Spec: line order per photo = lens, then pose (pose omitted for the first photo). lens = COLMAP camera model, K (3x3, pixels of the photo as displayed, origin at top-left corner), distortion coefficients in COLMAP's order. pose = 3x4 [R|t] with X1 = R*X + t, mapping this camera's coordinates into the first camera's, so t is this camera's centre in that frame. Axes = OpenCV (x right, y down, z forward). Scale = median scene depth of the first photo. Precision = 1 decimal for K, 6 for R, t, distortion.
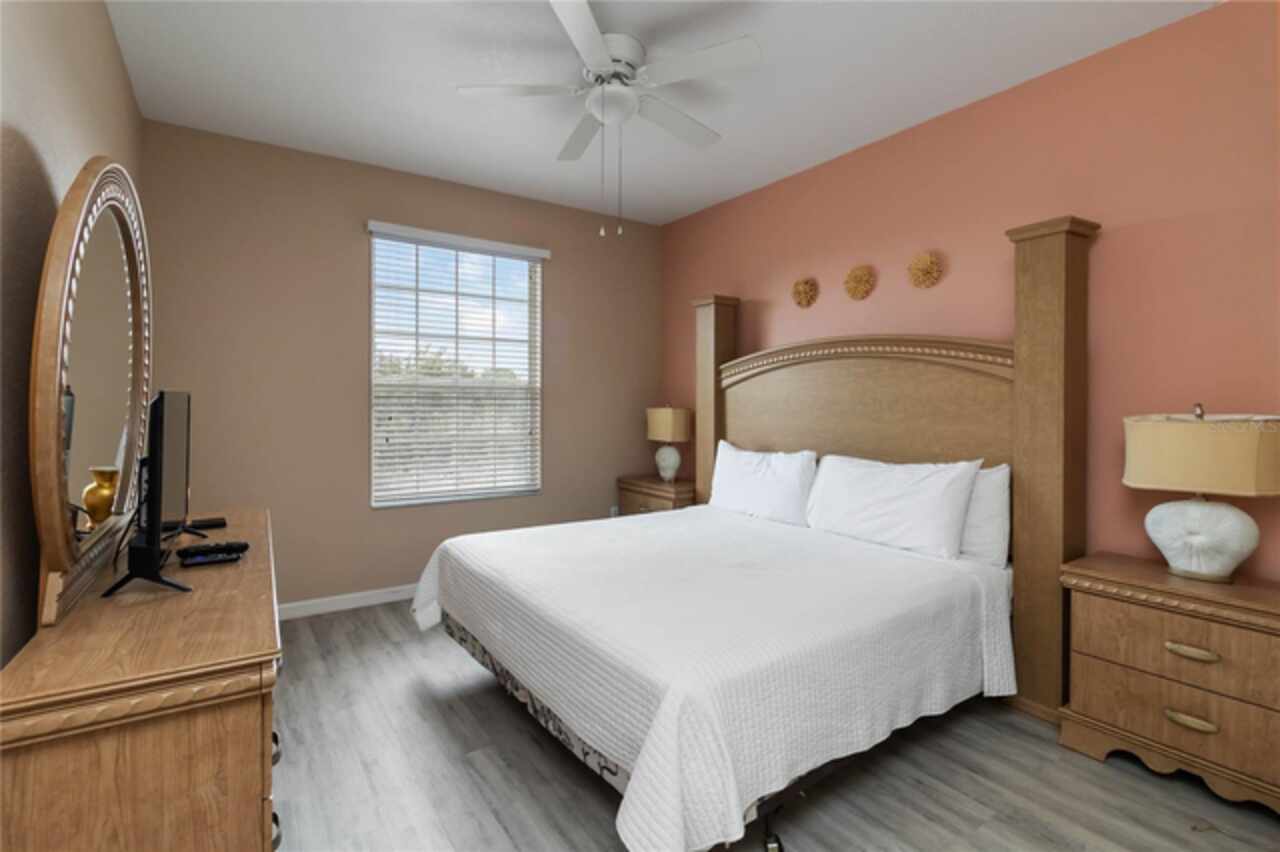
lens RADIAL K [[602.3, 0, 640.0], [0, 602.3, 426.0], [0, 0, 1]] dist [-0.000811, -0.000012]
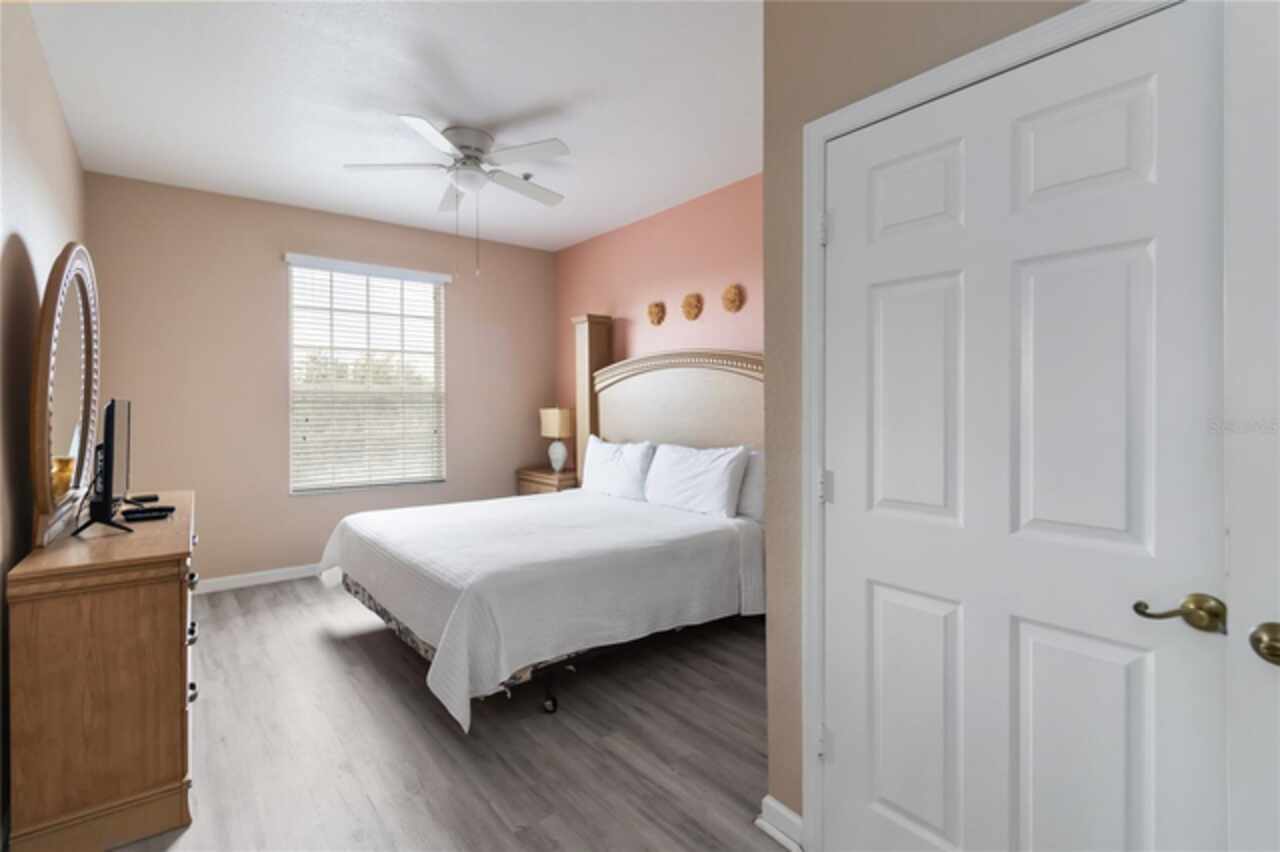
lens RADIAL K [[597.6, 0, 639.5], [0, 597.6, 420.5], [0, 0, 1]] dist [-0.000969, 0.000207]
pose [[0.997289, -0.012023, 0.072599, 0.155194], [0.012926, 0.999845, -0.011982, 0.011270], [-0.072444, 0.012888, 0.997289, -0.220437]]
